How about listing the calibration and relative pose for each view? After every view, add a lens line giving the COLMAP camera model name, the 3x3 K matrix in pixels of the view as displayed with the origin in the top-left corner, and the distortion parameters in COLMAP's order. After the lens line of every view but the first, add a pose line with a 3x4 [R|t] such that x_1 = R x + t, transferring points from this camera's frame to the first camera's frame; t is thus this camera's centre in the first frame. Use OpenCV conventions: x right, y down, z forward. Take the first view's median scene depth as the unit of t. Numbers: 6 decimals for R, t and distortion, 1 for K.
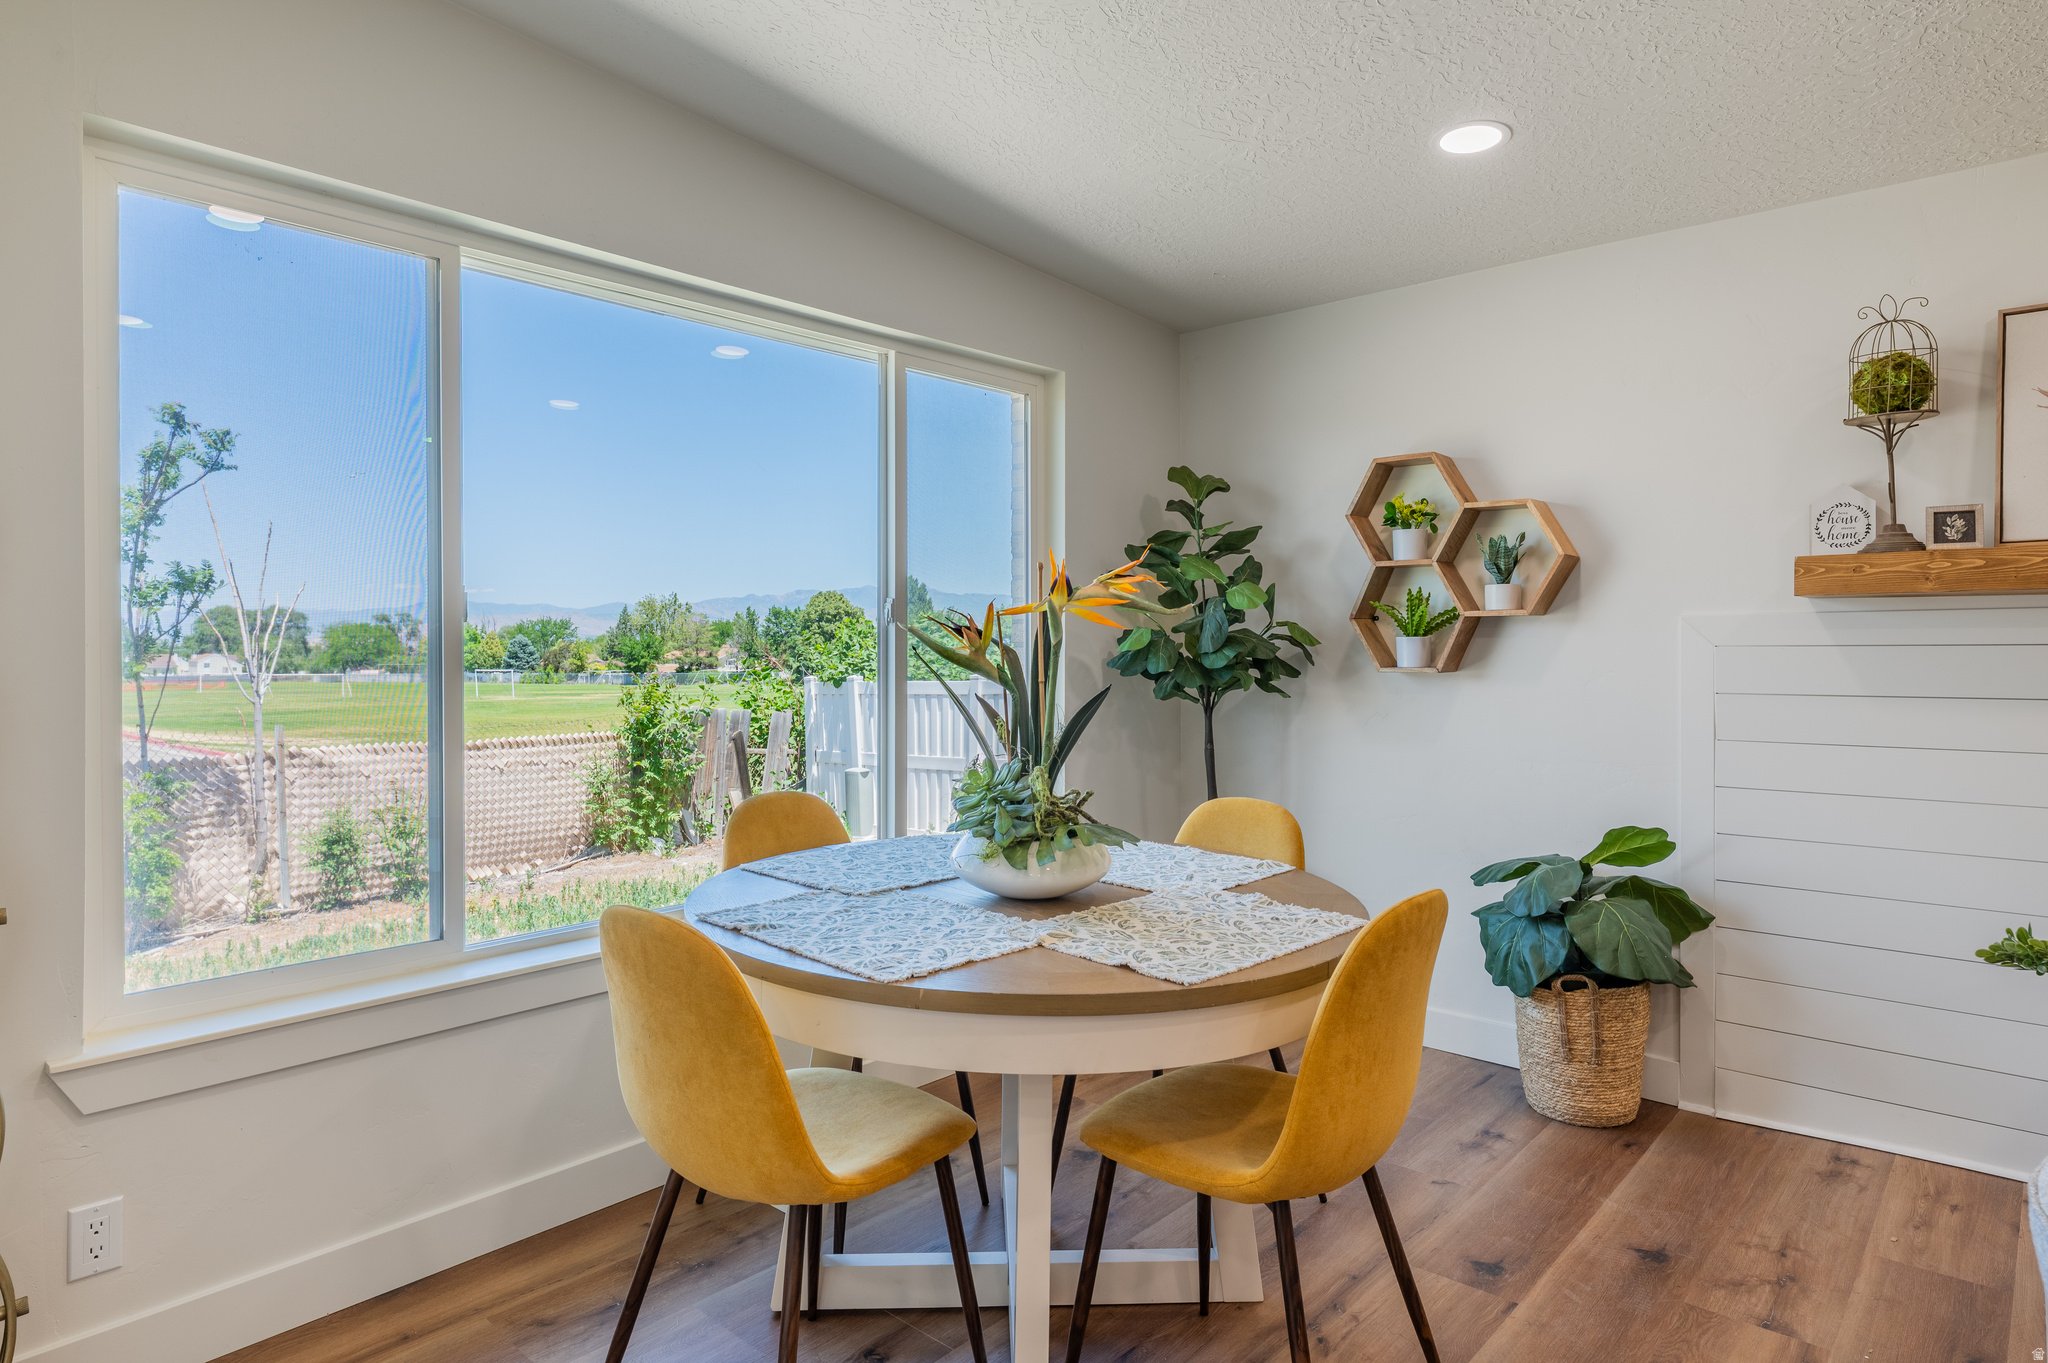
lens RADIAL K [[1161.5, 0, 1026.4], [0, 1161.5, 676.7], [0, 0, 1]] dist [0.003152, 0.000127]
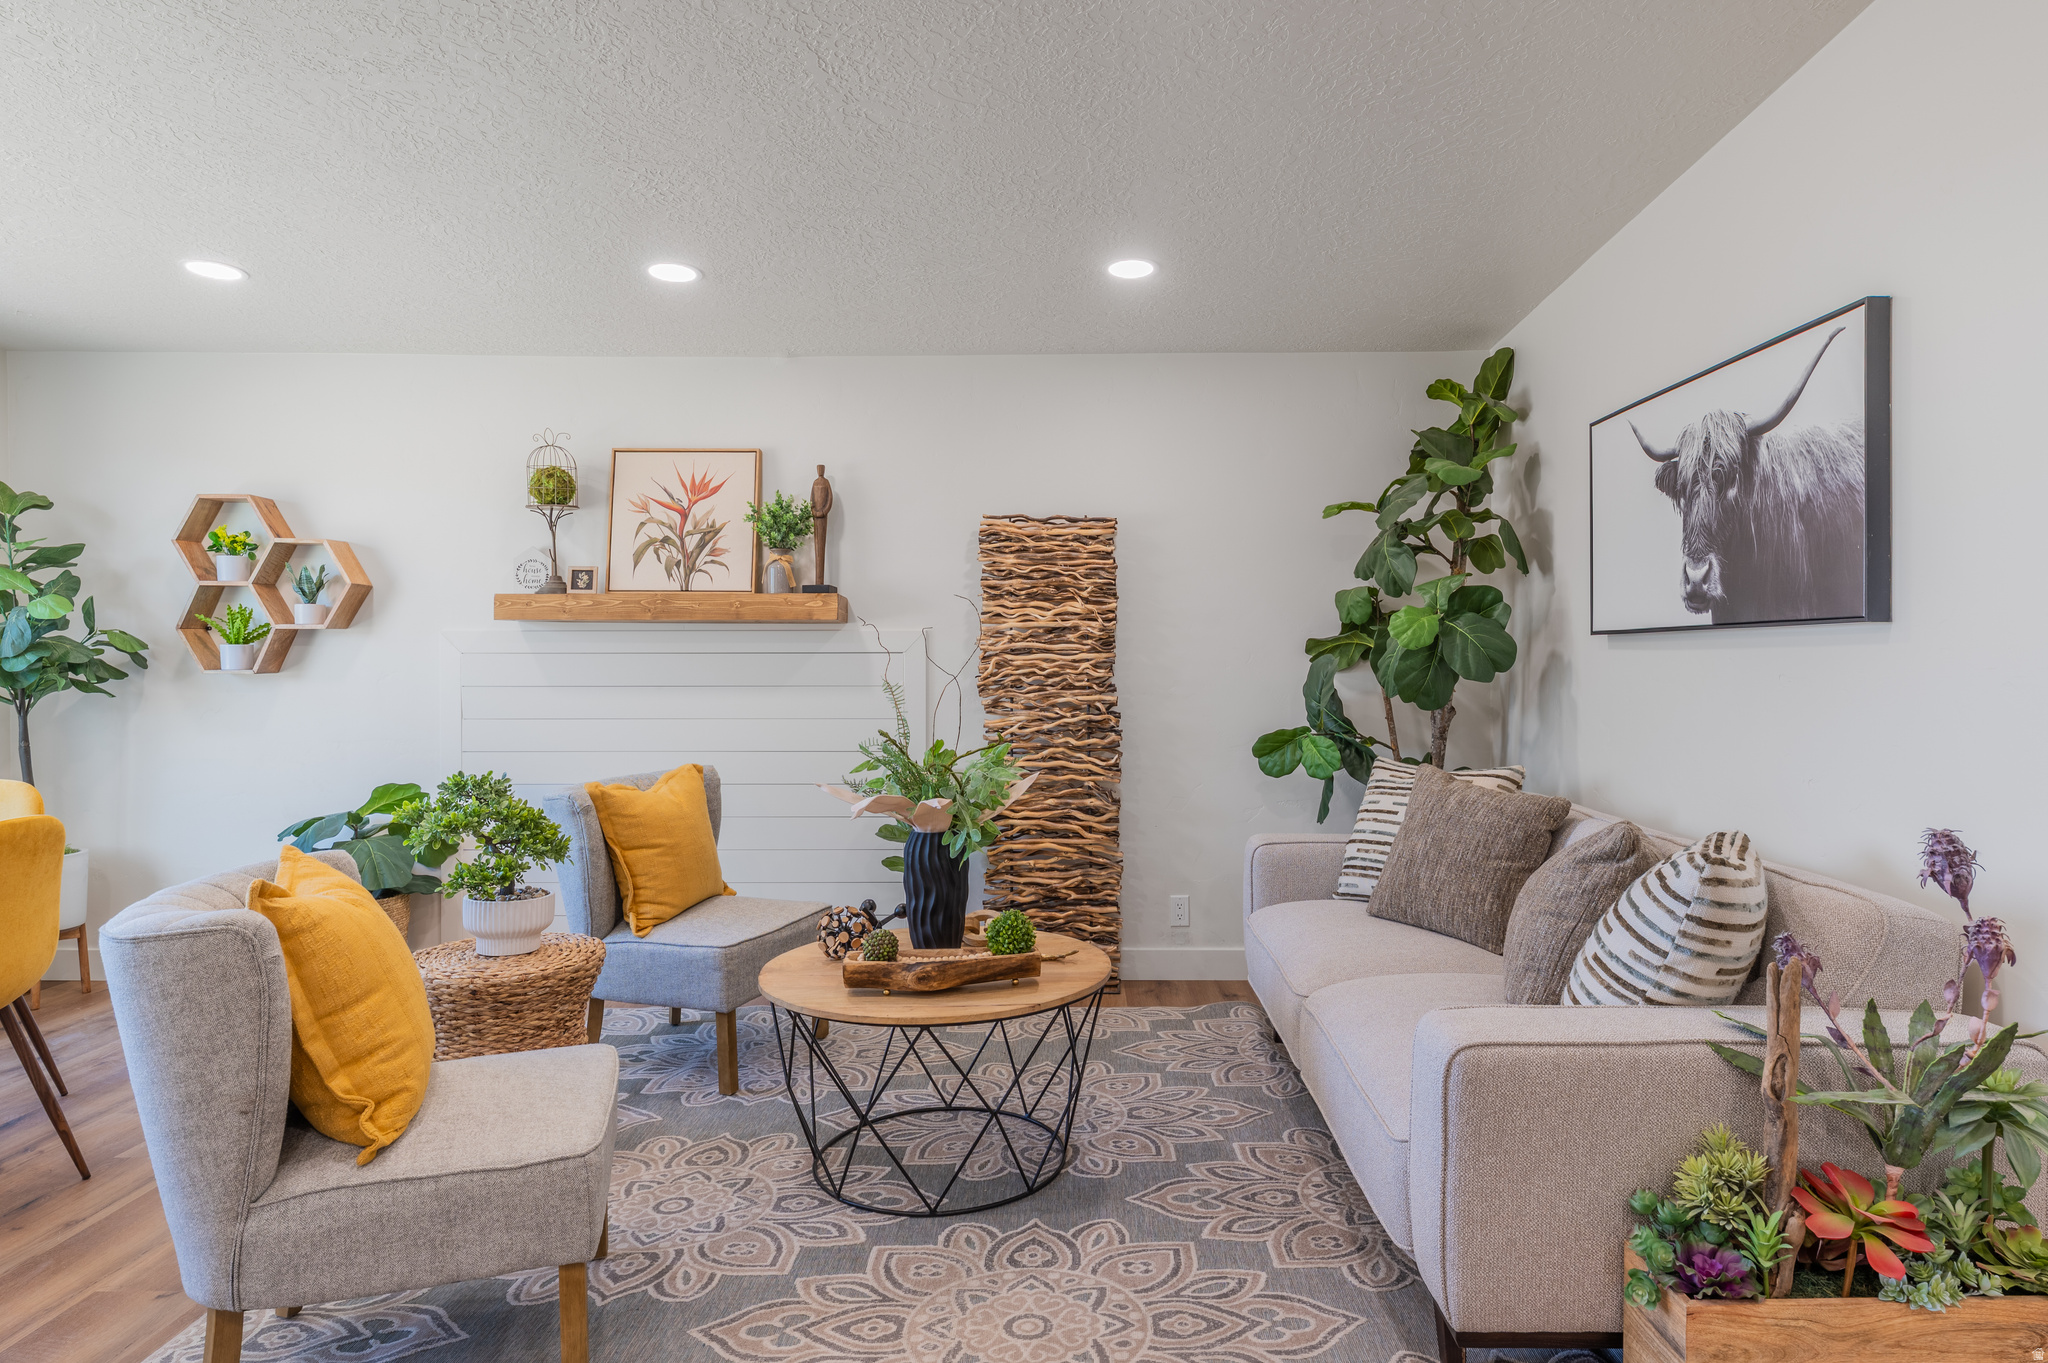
lens RADIAL K [[1161.5, 0, 1026.4], [0, 1161.5, 676.7], [0, 0, 1]] dist [0.003152, 0.000127]
pose [[0.736980, -0.005772, 0.675890, 0.121960], [0.015631, 0.999842, -0.008504, 0.021987], [-0.675734, 0.016832, 0.736953, -0.451443]]
